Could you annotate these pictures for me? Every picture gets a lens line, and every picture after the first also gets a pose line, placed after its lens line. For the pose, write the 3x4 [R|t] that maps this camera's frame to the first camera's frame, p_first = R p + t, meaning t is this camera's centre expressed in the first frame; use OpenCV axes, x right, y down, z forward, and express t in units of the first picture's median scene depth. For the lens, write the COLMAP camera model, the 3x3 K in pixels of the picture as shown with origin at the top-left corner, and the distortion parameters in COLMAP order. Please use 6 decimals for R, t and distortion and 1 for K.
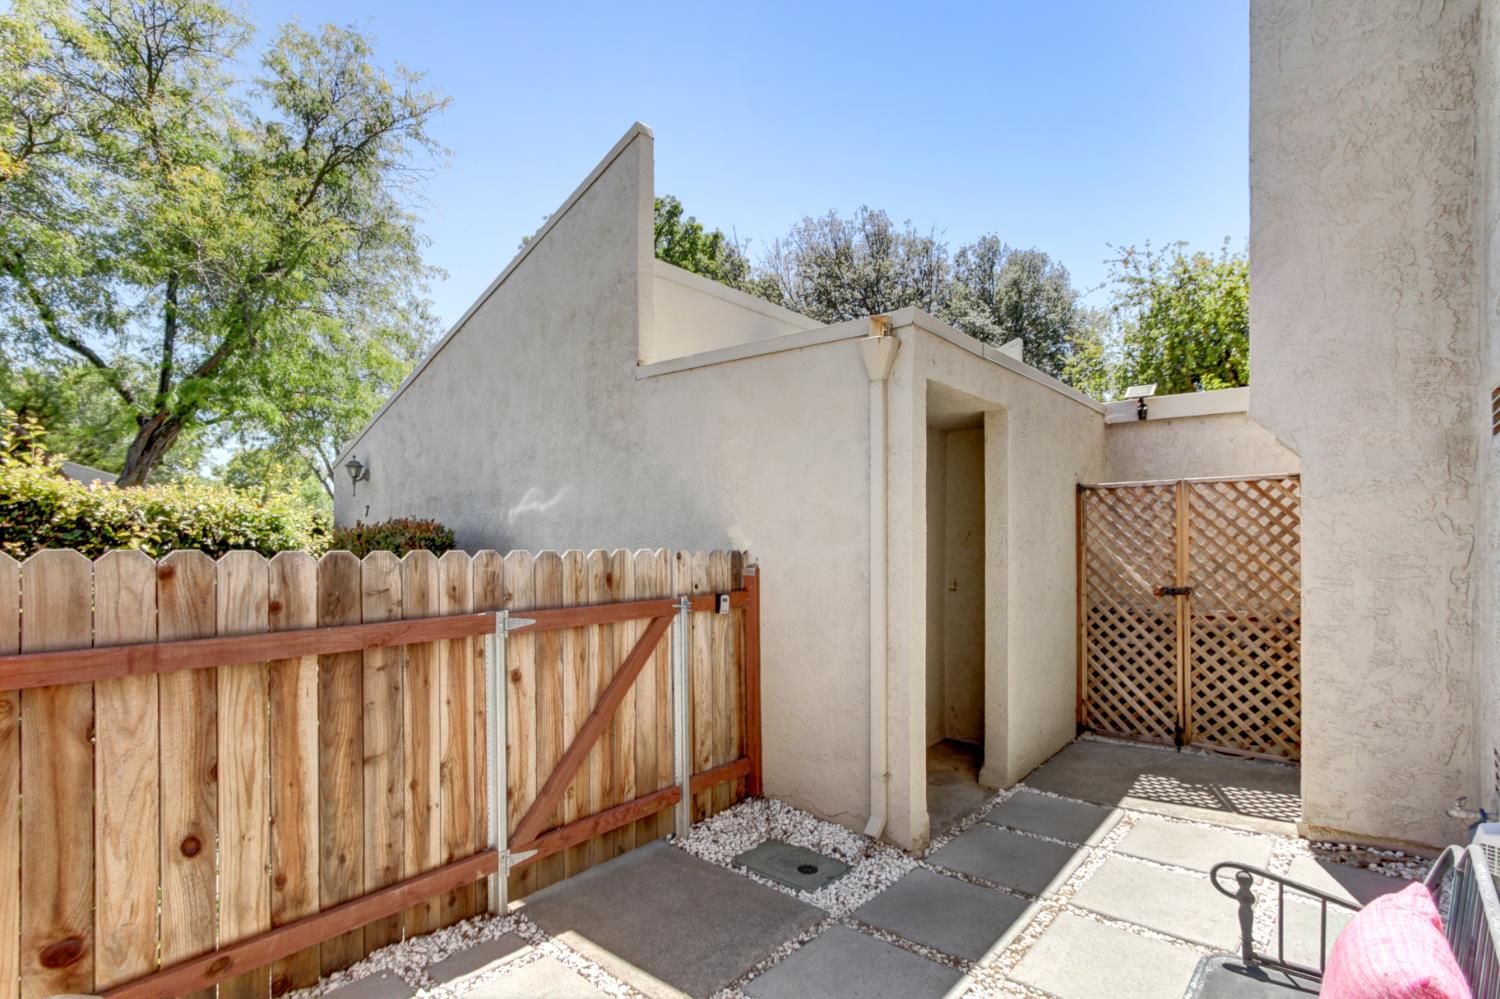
lens RADIAL K [[680.0, 0, 754.8], [0, 680.0, 539.2], [0, 0, 1]] dist [-0.000962, 0.000127]
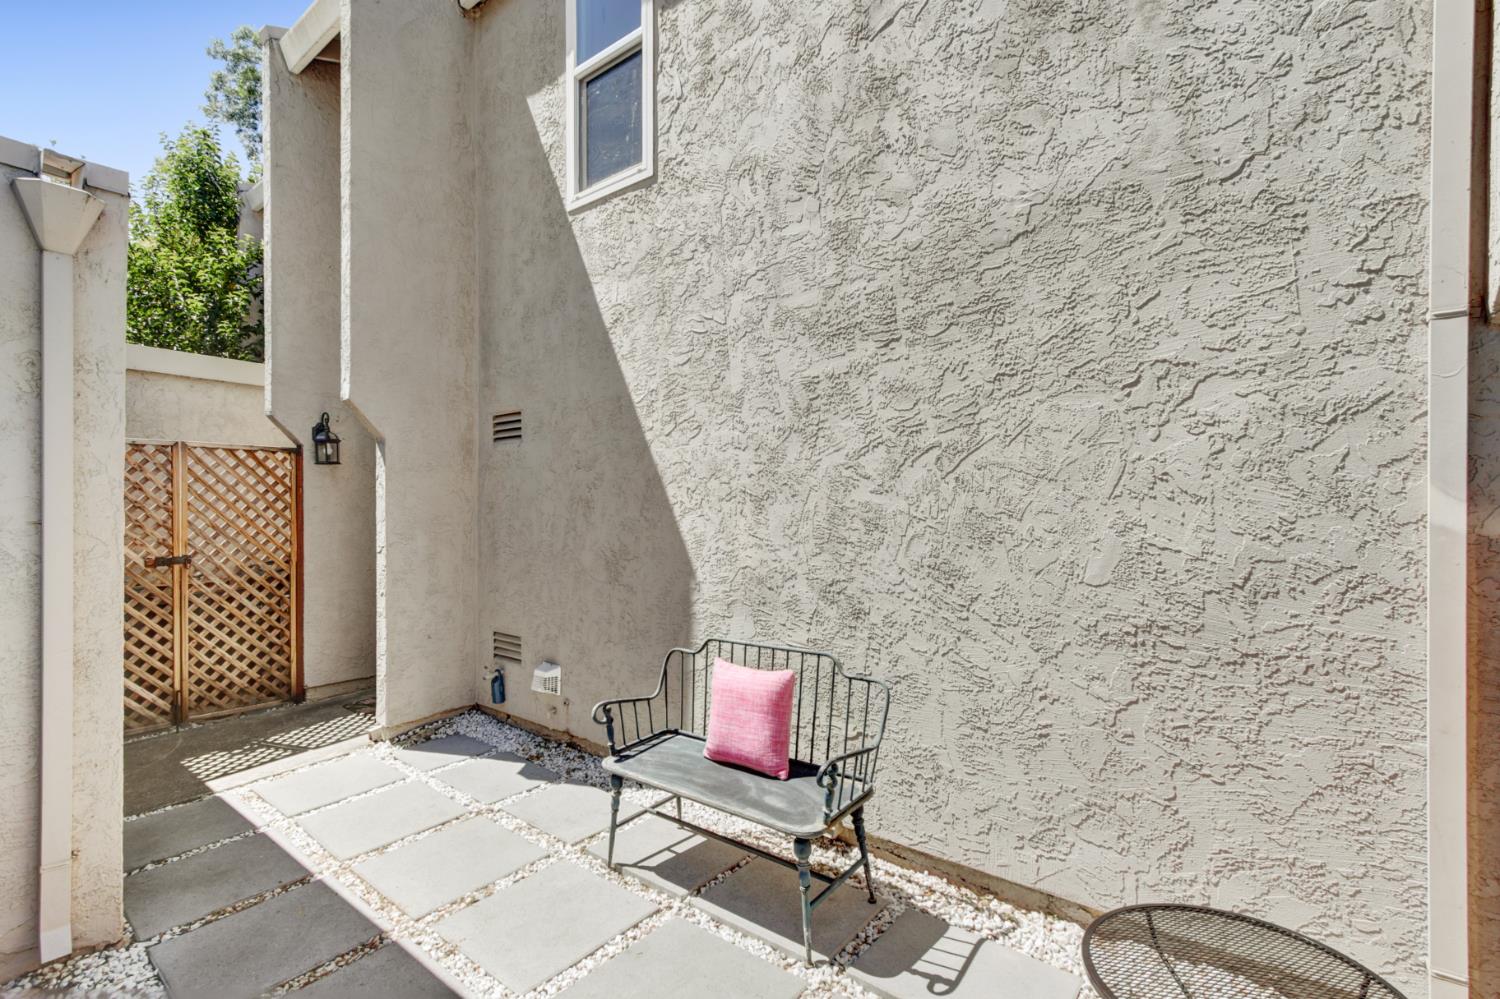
lens RADIAL K [[683.6, 0, 724.9], [0, 683.6, 511.5], [0, 0, 1]] dist [0.003719, 0.000135]
pose [[0.001216, -0.000452, 0.999999, -0.339130], [-0.003534, 0.999994, 0.000456, 0.006994], [-0.999993, -0.003535, 0.001214, 0.260224]]
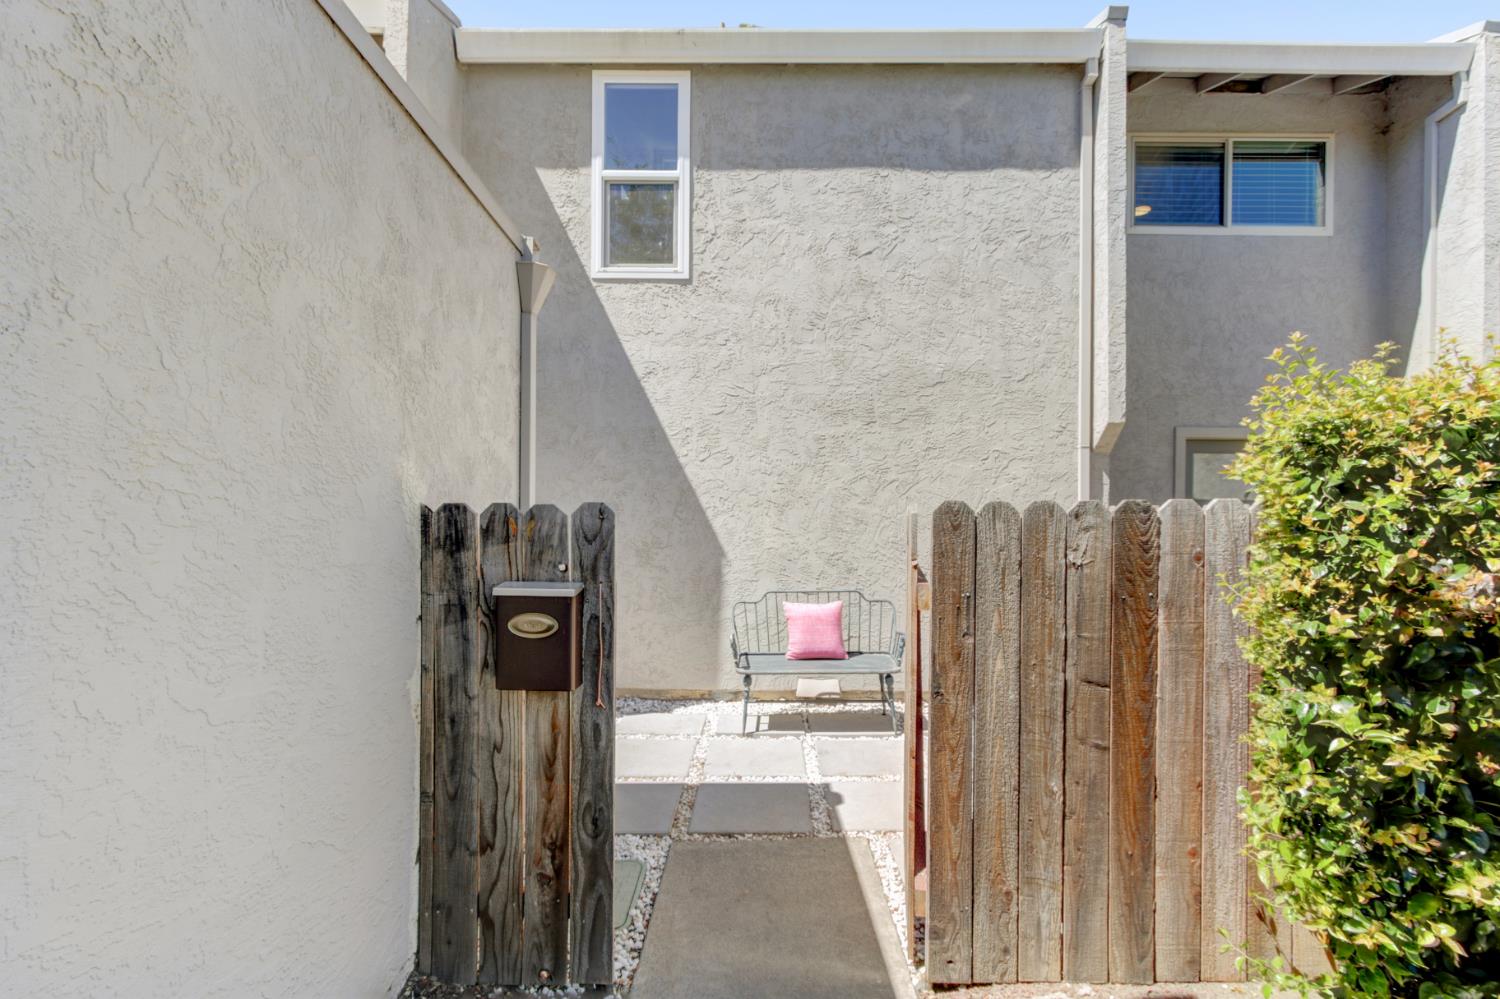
lens RADIAL K [[682.9, 0, 749.6], [0, 682.9, 507.5], [0, 0, 1]] dist [-0.001421, -0.000012]
pose [[-0.600292, 0.001658, 0.799779, -0.506888], [-0.005839, 0.999962, -0.006456, 0.004873], [-0.799760, -0.008545, -0.600259, 0.914907]]
